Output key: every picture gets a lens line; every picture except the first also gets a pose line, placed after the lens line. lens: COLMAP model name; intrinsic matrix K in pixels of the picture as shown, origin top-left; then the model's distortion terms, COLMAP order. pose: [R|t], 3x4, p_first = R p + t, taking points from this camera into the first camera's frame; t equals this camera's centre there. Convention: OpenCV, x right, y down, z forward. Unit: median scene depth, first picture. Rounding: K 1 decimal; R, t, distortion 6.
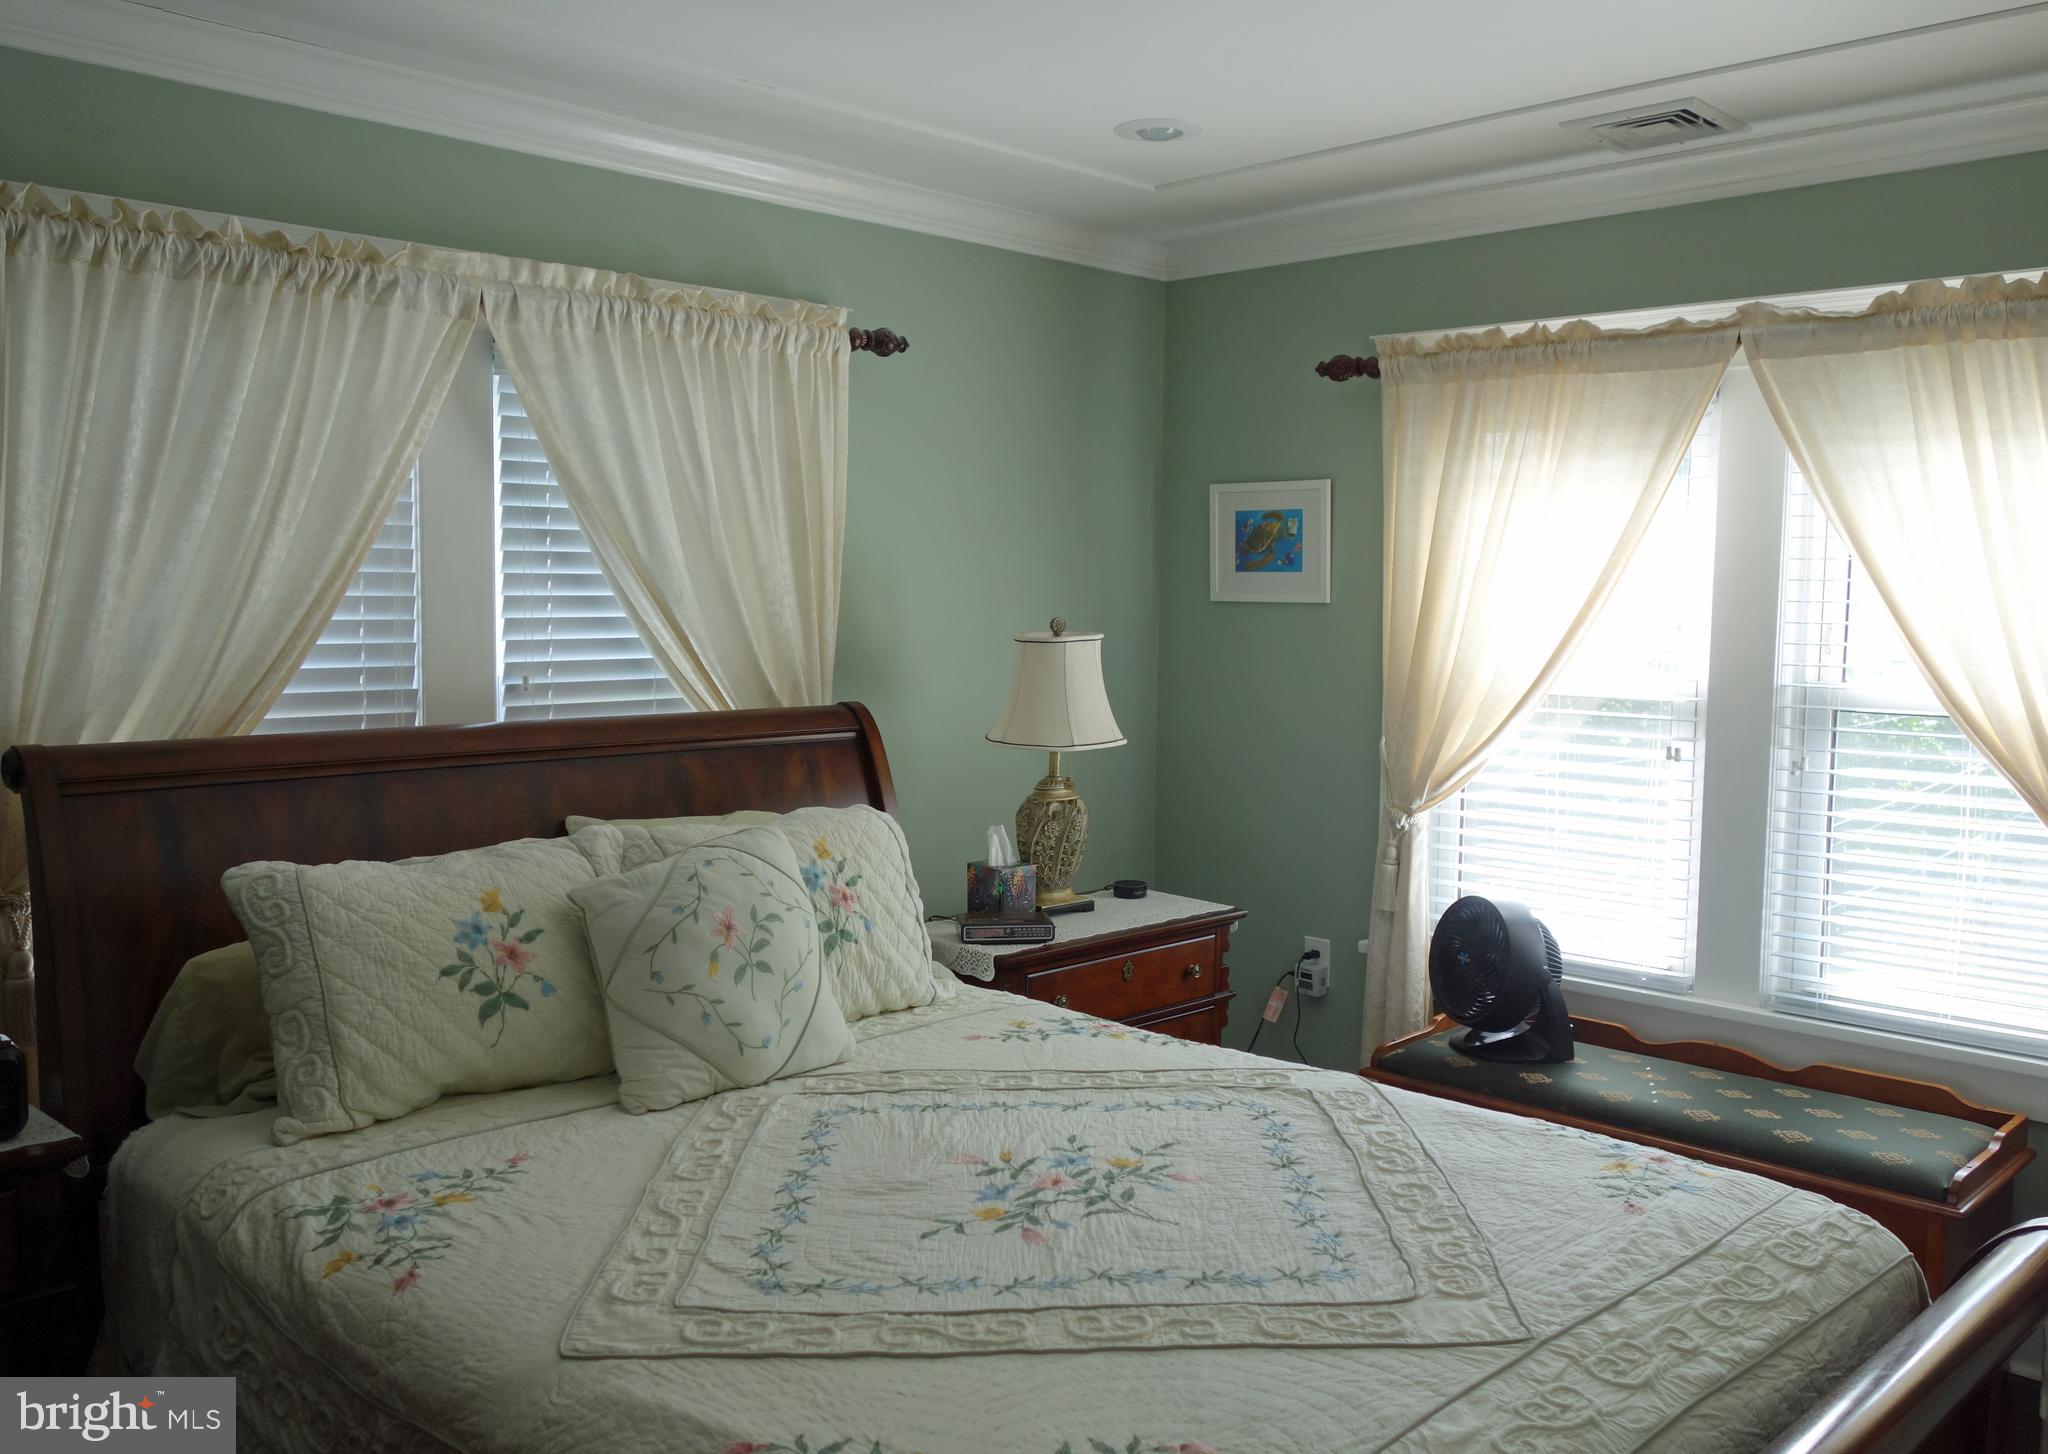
lens RADIAL K [[1751.1, 0, 1024.0], [0, 1751.1, 727.0], [0, 0, 1]] dist [0.002336, -0.011245]
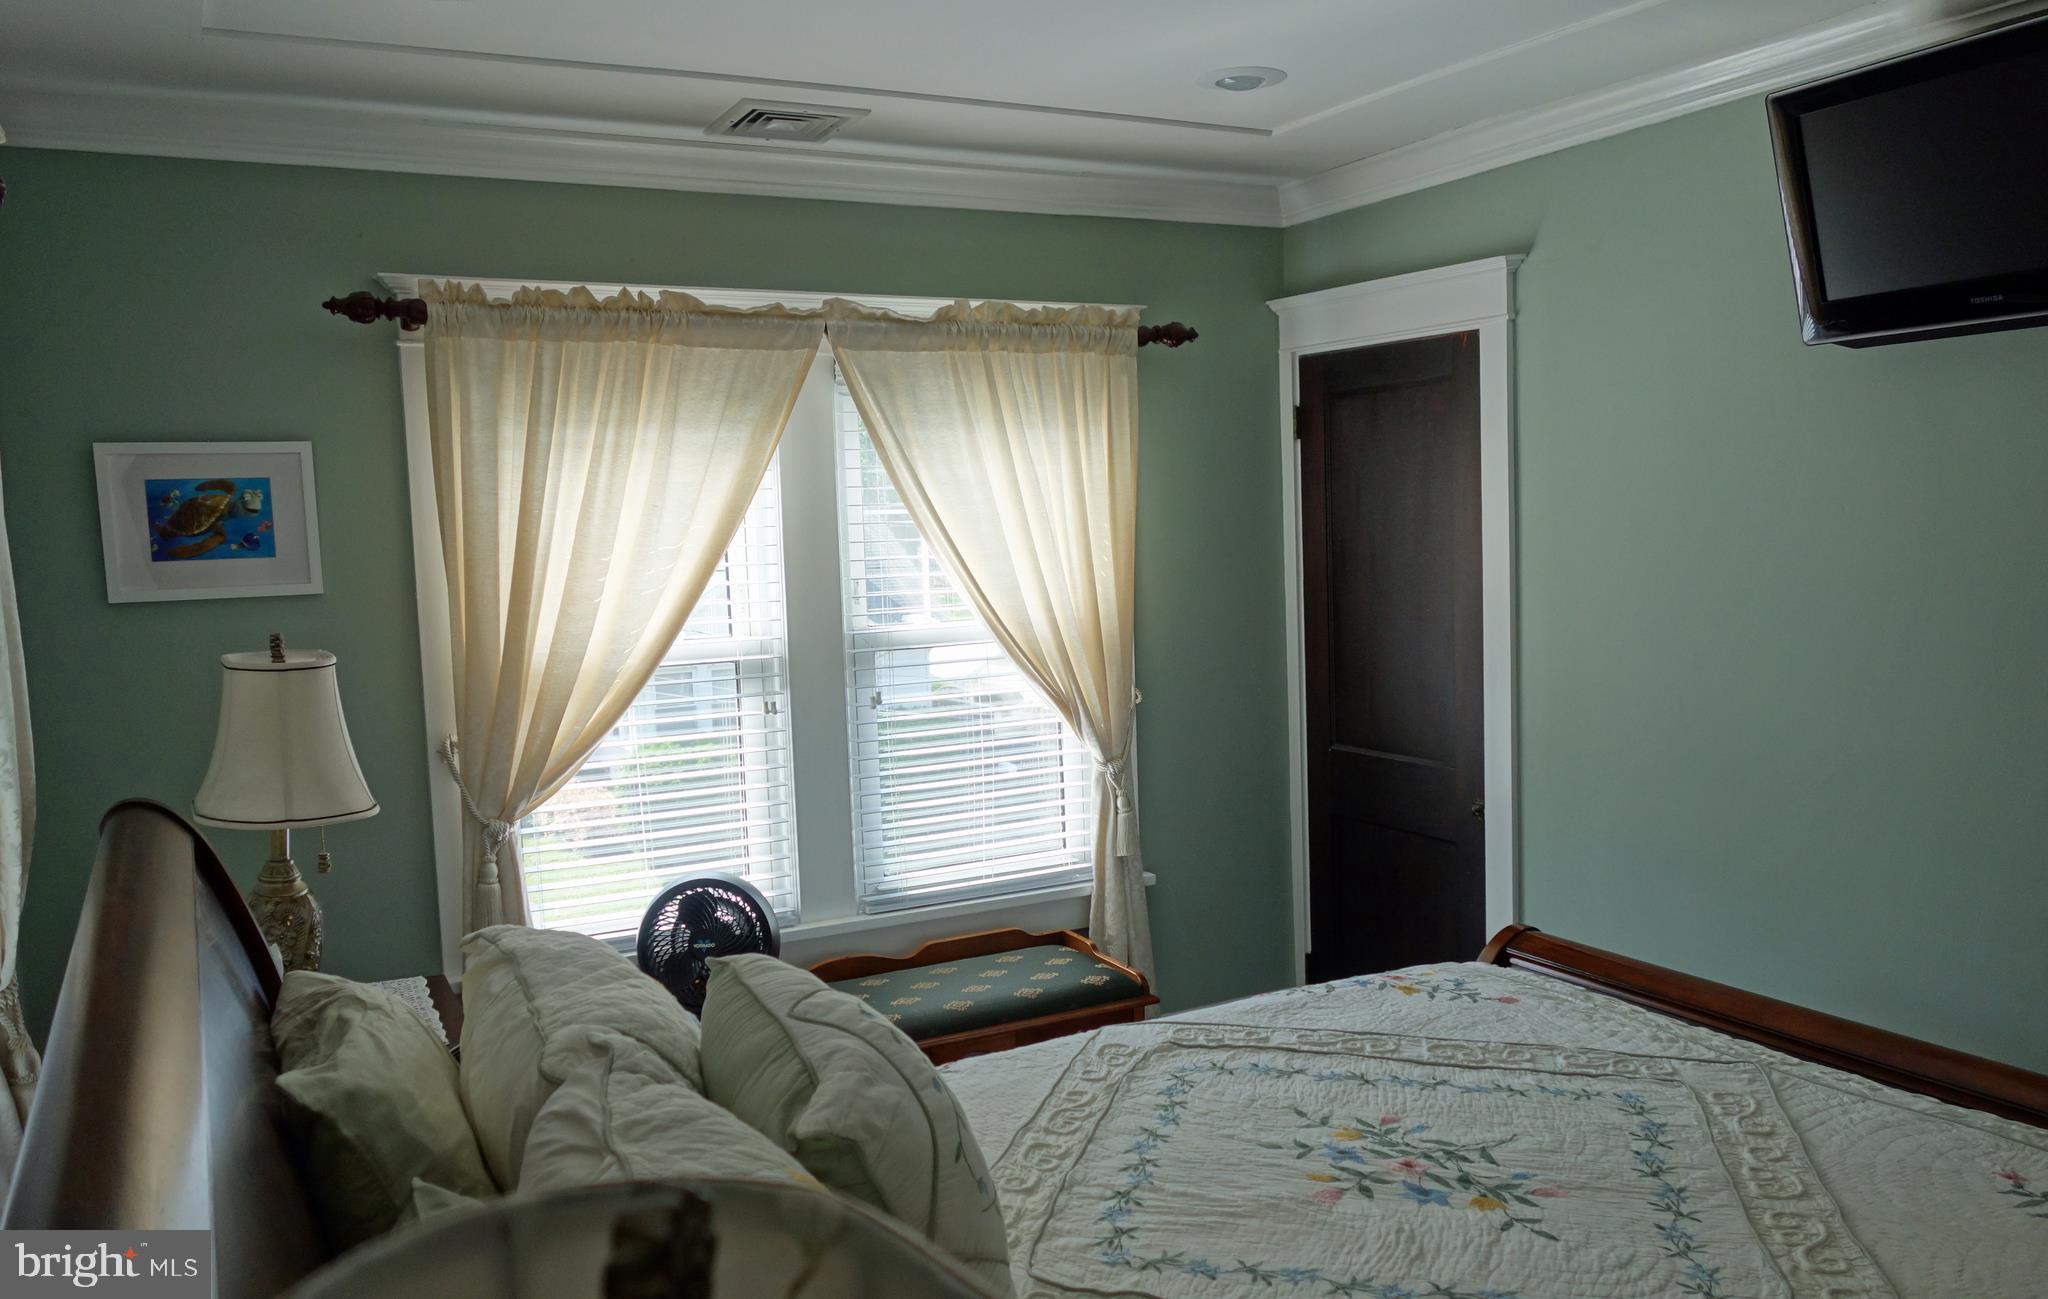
lens RADIAL K [[1628.7, 0, 1025.2], [0, 1628.7, 674.7], [0, 0, 1]] dist [-0.005027, -0.003679]
pose [[0.296685, -0.108161, 0.948831, -0.597599], [0.113820, 0.990488, 0.077320, -0.072421], [-0.948168, 0.085056, 0.306174, 0.612144]]
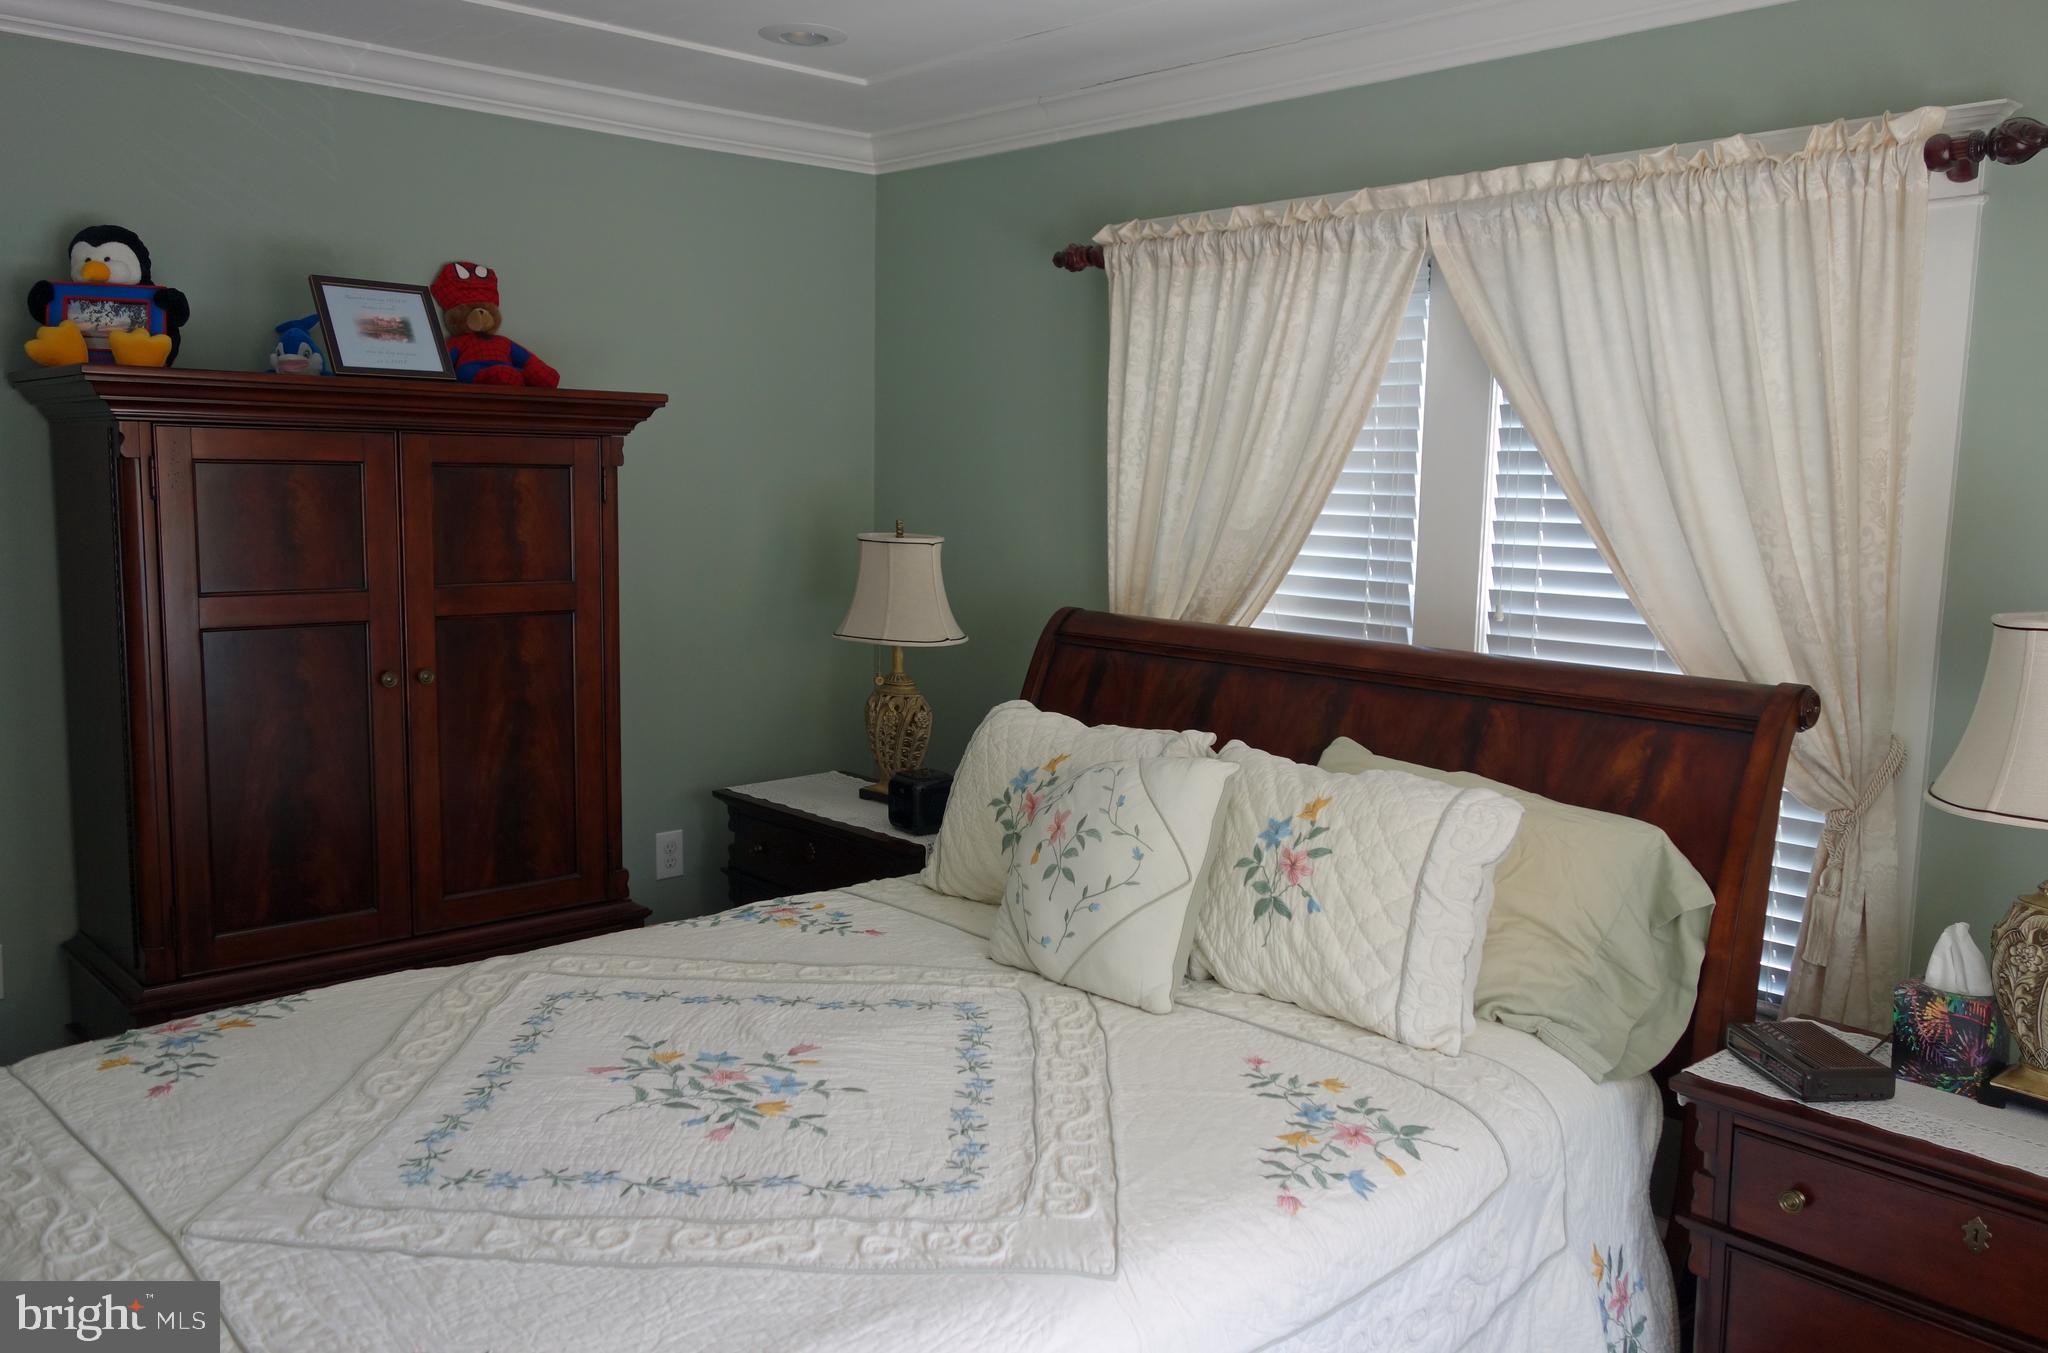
lens RADIAL K [[1581.4, 0, 1024.0], [0, 1581.4, 676.5], [0, 0, 1]] dist [-0.003773, -0.002892]
pose [[-0.039217, 0.116026, -0.992472, 0.618339], [-0.101845, 0.987599, 0.119481, -0.070213], [0.994027, 0.105763, -0.026914, 0.799305]]
